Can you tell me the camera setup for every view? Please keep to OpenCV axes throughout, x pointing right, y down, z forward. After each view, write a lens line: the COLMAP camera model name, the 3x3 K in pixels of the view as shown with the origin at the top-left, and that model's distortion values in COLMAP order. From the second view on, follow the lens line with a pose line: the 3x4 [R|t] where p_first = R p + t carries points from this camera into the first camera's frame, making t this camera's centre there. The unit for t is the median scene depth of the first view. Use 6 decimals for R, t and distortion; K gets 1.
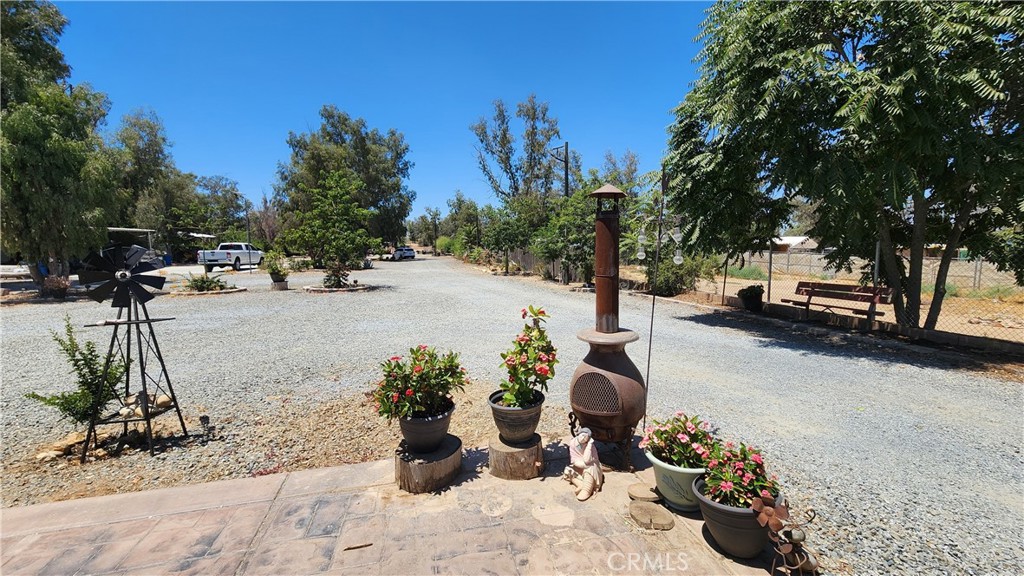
lens RADIAL K [[460.3, 0, 504.7], [0, 460.3, 284.1], [0, 0, 1]] dist [0.009704, 0.000506]
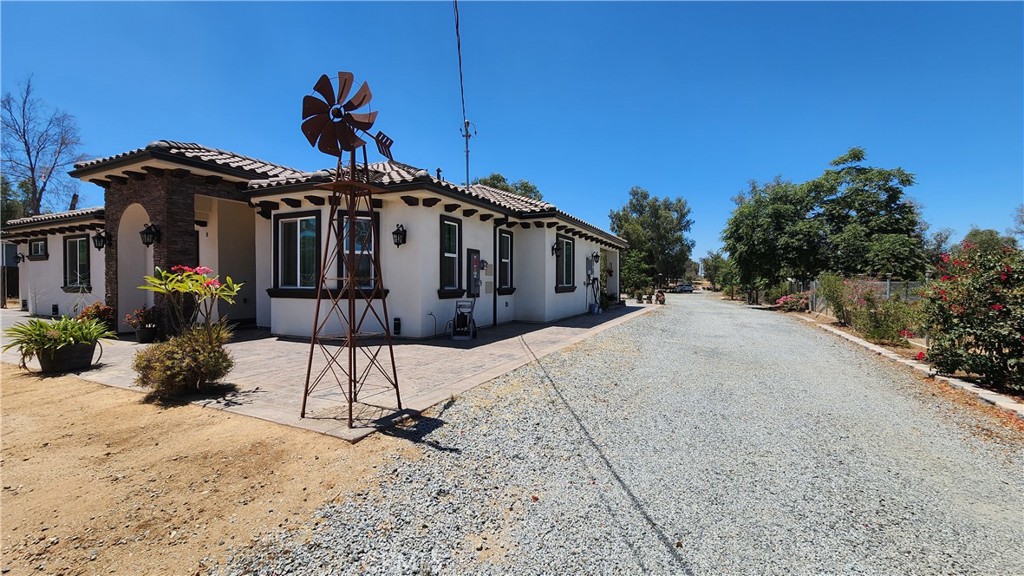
lens RADIAL K [[460.3, 0, 504.7], [0, 460.3, 284.1], [0, 0, 1]] dist [0.009704, 0.000506]
pose [[0.813015, 0.035079, -0.581185, 0.374954], [-0.079688, 0.995494, -0.051390, 0.092115], [0.576764, 0.088094, 0.812147, -1.049456]]
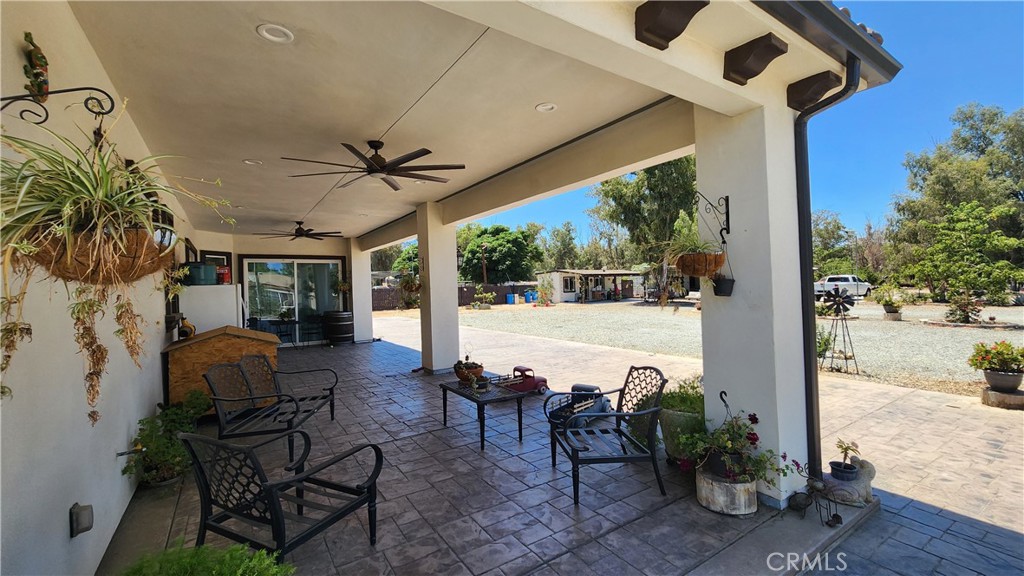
lens RADIAL K [[460.3, 0, 504.7], [0, 460.3, 284.1], [0, 0, 1]] dist [0.009704, 0.000506]
pose [[0.419817, 0.008584, -0.907568, 0.071198], [-0.066364, 0.997569, -0.021263, 0.006941], [0.905179, 0.069156, 0.419366, -0.174654]]
